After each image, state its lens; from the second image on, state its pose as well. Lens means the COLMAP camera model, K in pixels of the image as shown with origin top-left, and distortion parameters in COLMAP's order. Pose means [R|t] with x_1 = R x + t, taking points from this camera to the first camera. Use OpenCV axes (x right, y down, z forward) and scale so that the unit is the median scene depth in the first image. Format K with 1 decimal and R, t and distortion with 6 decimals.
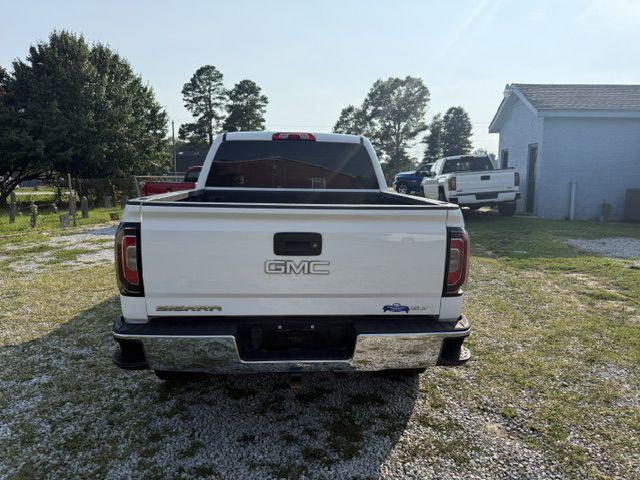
lens RADIAL K [[451.6, 0, 317.2], [0, 451.6, 242.7], [0, 0, 1]] dist [0.030026, -0.040190]
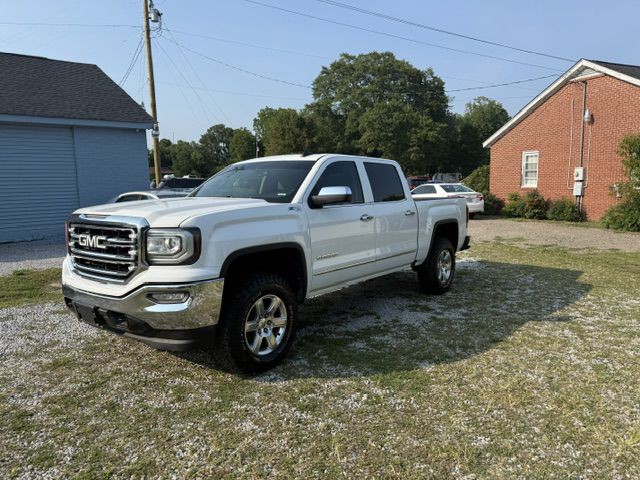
lens RADIAL K [[451.6, 0, 323.3], [0, 451.6, 240.0], [0, 0, 1]] dist [0.030026, -0.040190]
pose [[-0.746921, -0.074407, 0.660736, -0.912673], [0.105312, 0.967937, 0.228051, -0.315607], [-0.656520, 0.239919, -0.715137, 2.026744]]
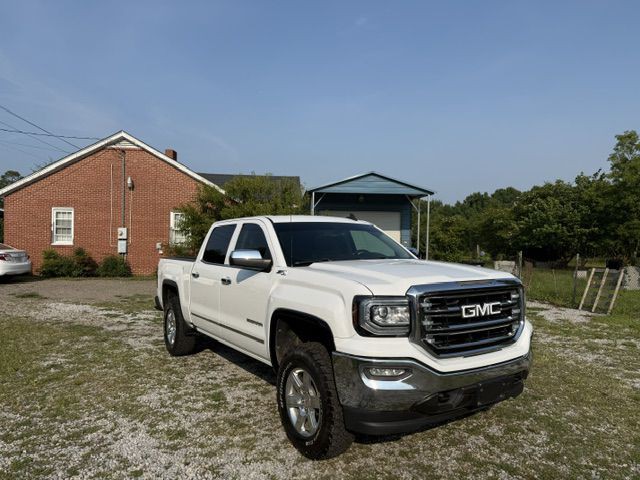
lens RADIAL K [[451.6, 0, 321.1], [0, 451.6, 242.6], [0, 0, 1]] dist [0.030026, -0.040190]
pose [[-0.869321, -0.013578, -0.494062, 0.470009], [-0.086964, 0.988230, 0.125856, -0.349448], [0.486538, 0.152375, -0.860269, 2.203995]]
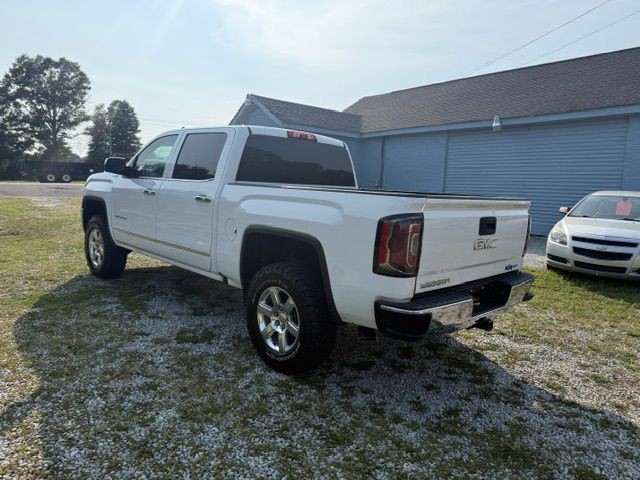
lens RADIAL K [[451.6, 0, 319.4], [0, 451.6, 240.0], [0, 0, 1]] dist [0.030026, -0.040190]
pose [[0.749394, -0.059449, 0.659450, -0.685426], [0.059518, 0.997977, 0.022331, -0.008447], [-0.659444, 0.022514, 0.751416, 0.153889]]
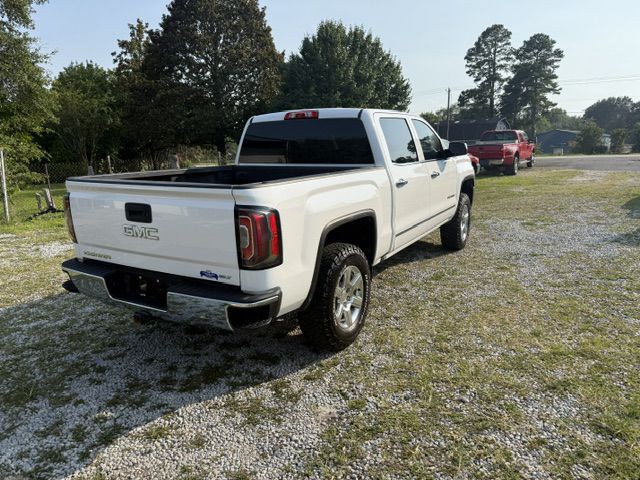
lens RADIAL K [[451.6, 0, 321.4], [0, 451.6, 238.8], [0, 0, 1]] dist [0.030026, -0.040190]
pose [[0.825852, 0.085492, -0.557369, 0.559357], [-0.052507, 0.995805, 0.074942, -0.024114], [0.561437, -0.032625, 0.826876, 0.119562]]
